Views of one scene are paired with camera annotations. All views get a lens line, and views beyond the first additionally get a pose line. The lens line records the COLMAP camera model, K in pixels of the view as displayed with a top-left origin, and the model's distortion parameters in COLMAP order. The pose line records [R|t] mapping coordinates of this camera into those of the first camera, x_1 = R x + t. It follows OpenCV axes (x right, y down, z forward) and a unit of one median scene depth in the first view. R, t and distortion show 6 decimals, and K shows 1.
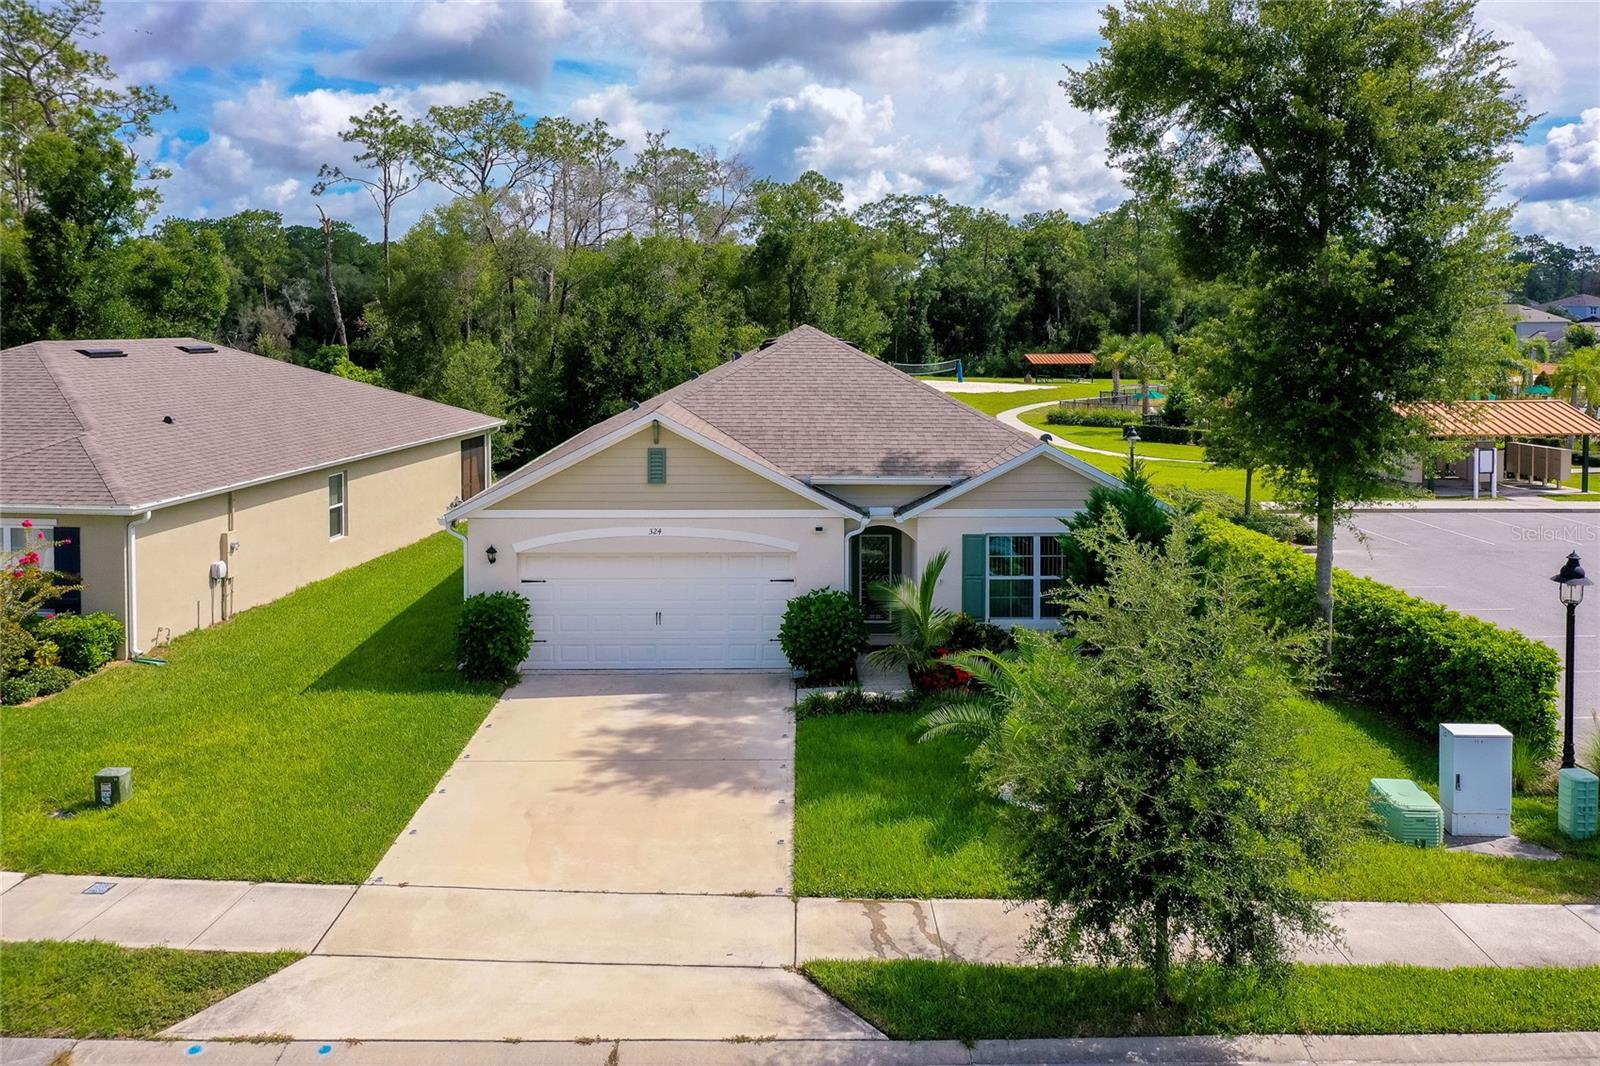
lens RADIAL K [[1298.2, 0, 801.0], [0, 1298.2, 405.2], [0, 0, 1]] dist [0.023878, 0.009295]
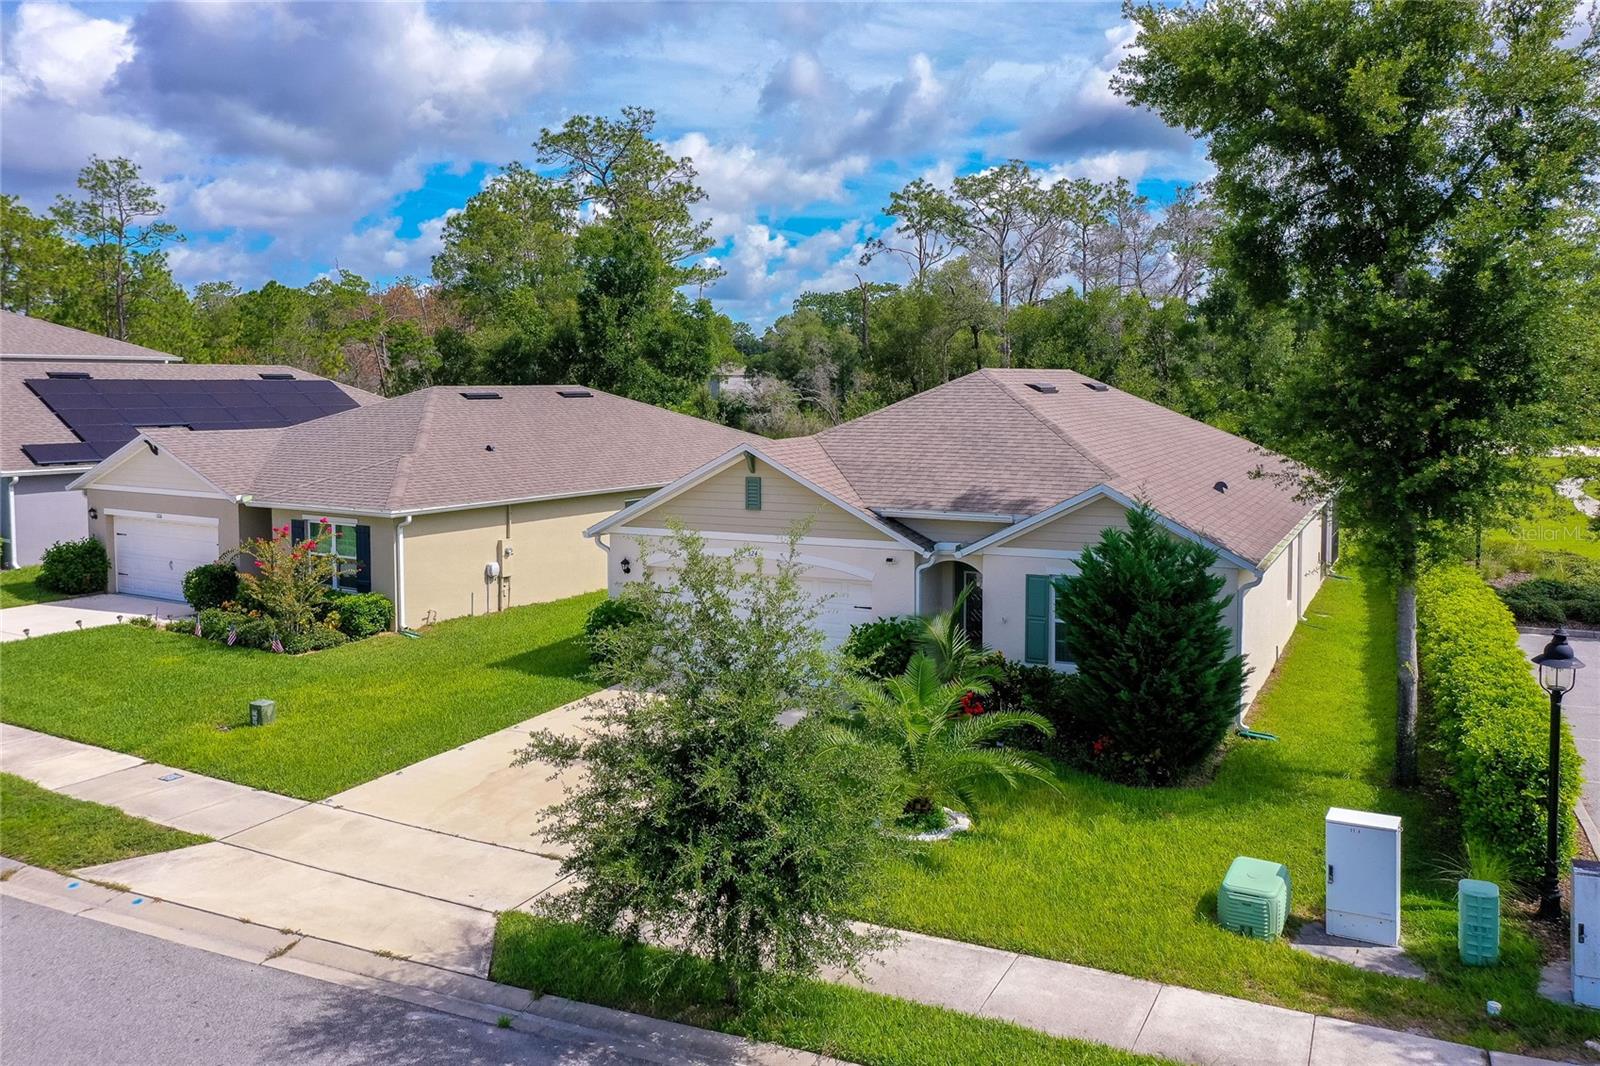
lens RADIAL K [[1266.3, 0, 845.8], [0, 1266.3, 492.0], [0, 0, 1]] dist [0.032069, 0.013236]
pose [[0.901926, 0.033513, -0.430589, 0.417488], [-0.024544, 0.999351, 0.026370, 0.015772], [0.431194, -0.013215, 0.902163, 0.076958]]
